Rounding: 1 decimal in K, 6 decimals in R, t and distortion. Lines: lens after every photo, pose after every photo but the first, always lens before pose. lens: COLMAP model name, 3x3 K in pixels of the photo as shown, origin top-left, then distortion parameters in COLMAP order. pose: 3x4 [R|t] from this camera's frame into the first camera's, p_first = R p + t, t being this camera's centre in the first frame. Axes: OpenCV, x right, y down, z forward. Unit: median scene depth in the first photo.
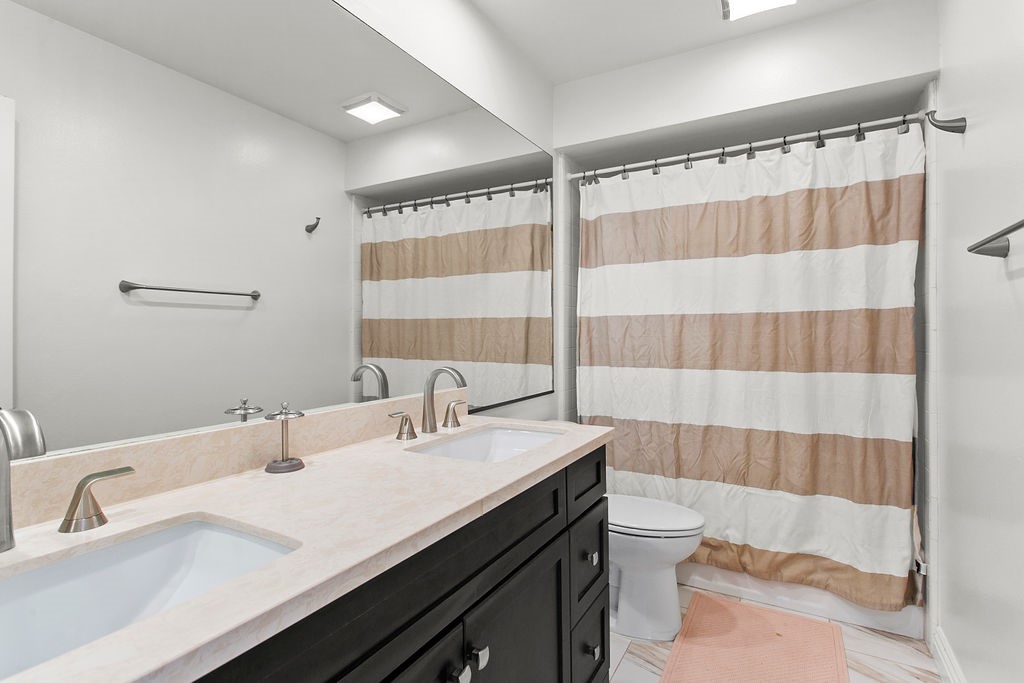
lens RADIAL K [[500.1, 0, 509.4], [0, 500.1, 332.0], [0, 0, 1]] dist [0.001542, 0.000283]
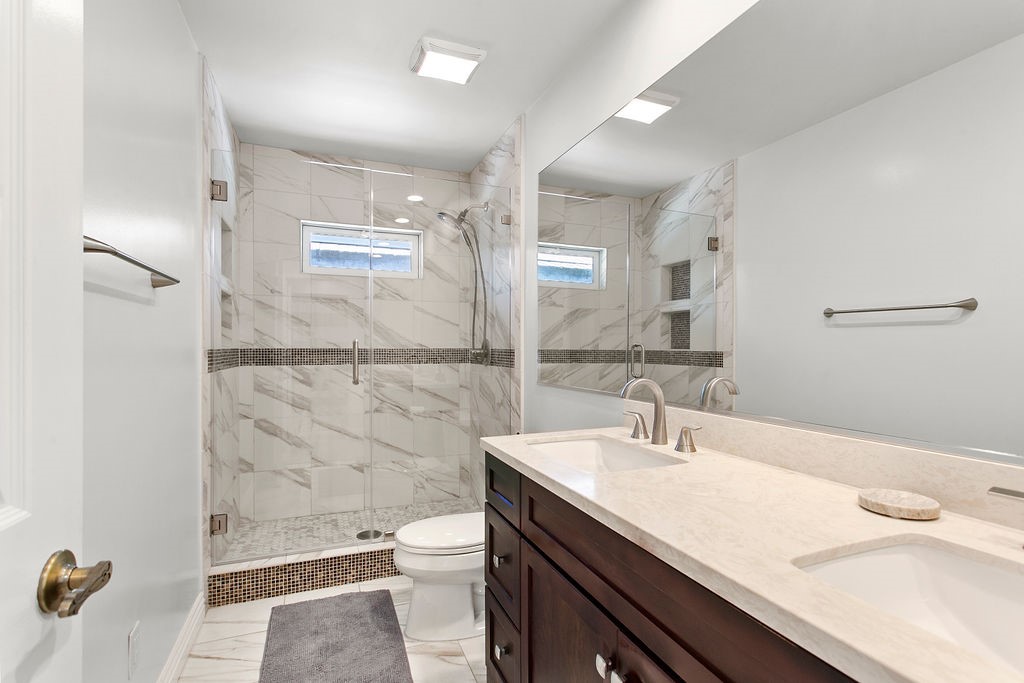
lens RADIAL K [[500.1, 0, 509.4], [0, 500.1, 332.0], [0, 0, 1]] dist [0.001542, 0.000283]
pose [[-0.631889, -0.017950, -0.774851, 0.823545], [-0.008569, 0.999832, -0.016174, -0.015920], [0.775012, -0.003580, -0.631937, 1.355574]]
